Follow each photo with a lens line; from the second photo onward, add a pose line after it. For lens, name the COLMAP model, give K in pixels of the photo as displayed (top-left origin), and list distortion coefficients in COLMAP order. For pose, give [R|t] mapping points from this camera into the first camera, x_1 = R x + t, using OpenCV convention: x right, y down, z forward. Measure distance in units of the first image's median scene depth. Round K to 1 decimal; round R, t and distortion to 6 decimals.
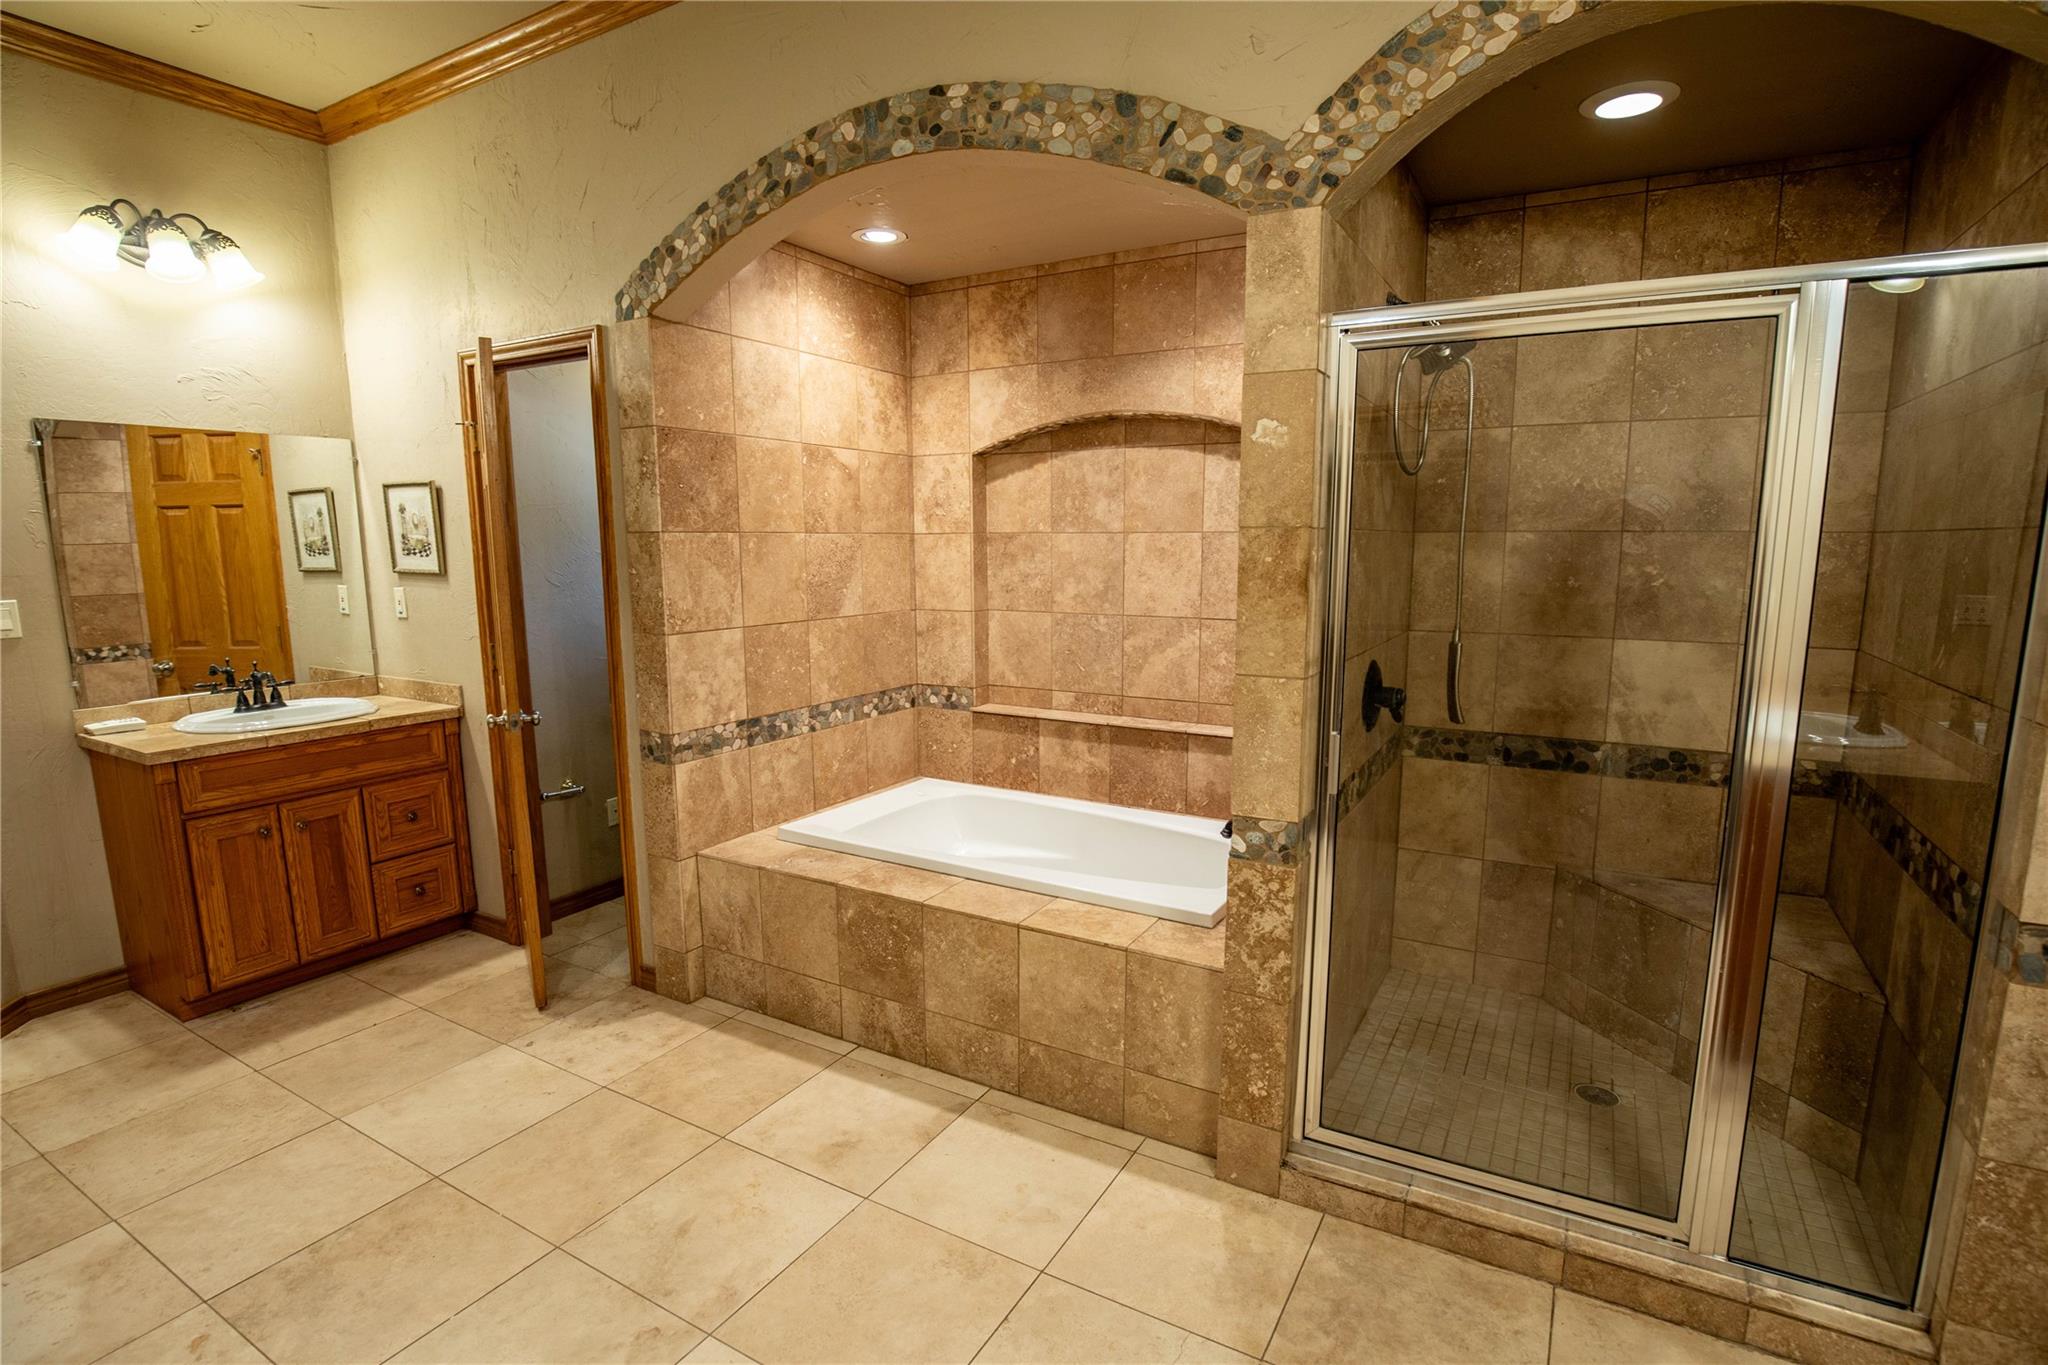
lens RADIAL K [[985.6, 0, 1031.4], [0, 985.6, 698.7], [0, 0, 1]] dist [-0.044229, 0.009283]
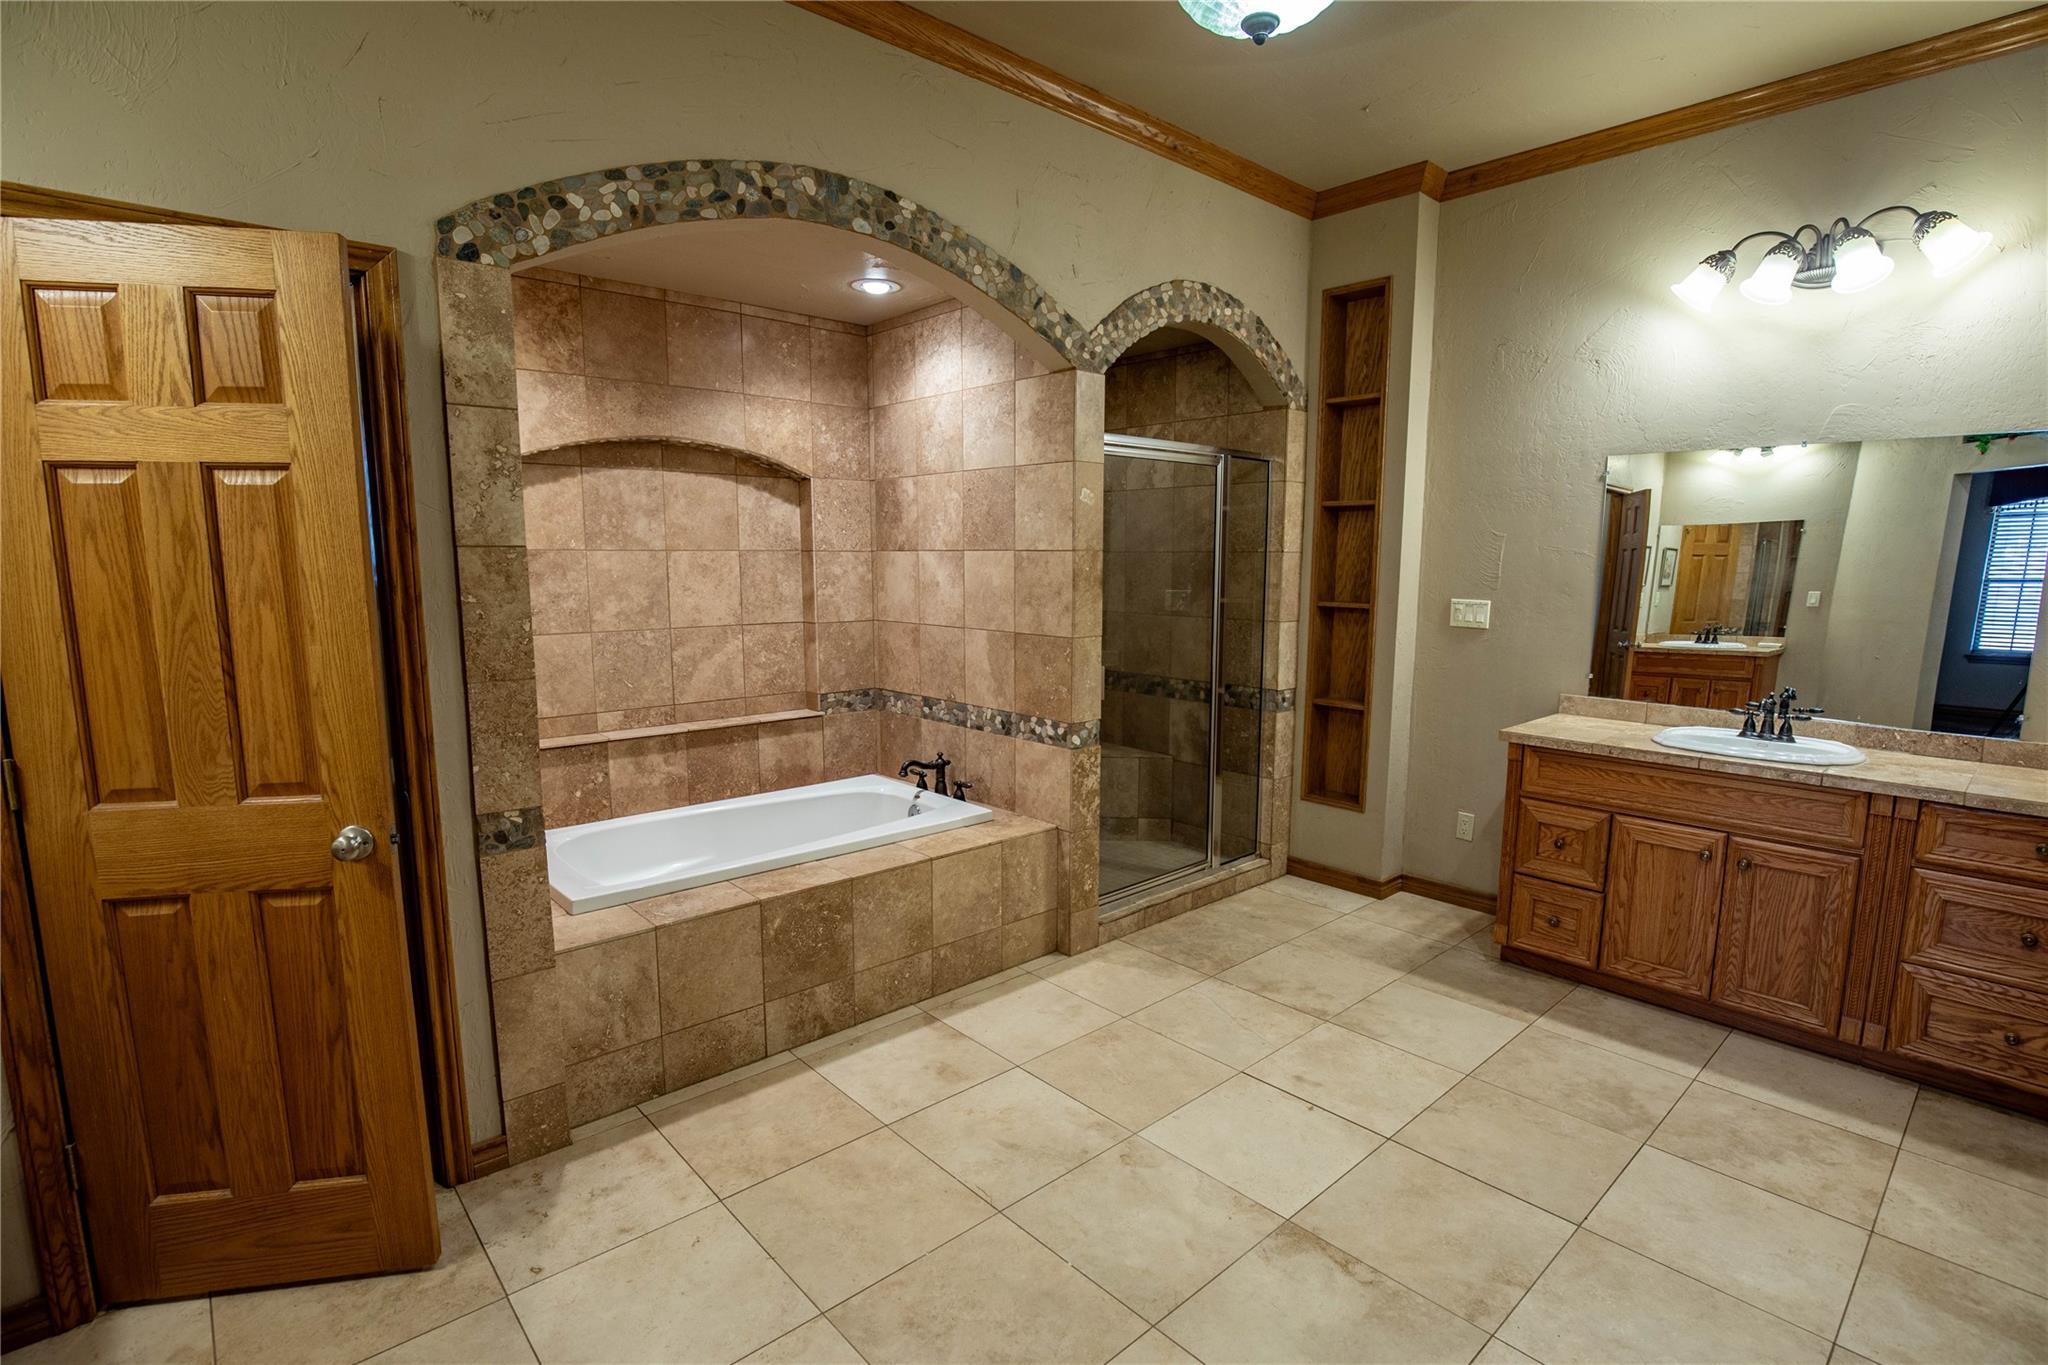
lens RADIAL K [[985.6, 0, 1031.4], [0, 985.6, 698.7], [0, 0, 1]] dist [-0.044229, 0.009283]
pose [[0.303672, -0.134468, 0.943240, -0.970811], [0.149025, 0.984509, 0.092373, -0.061063], [-0.941050, 0.112515, 0.319007, 0.377267]]
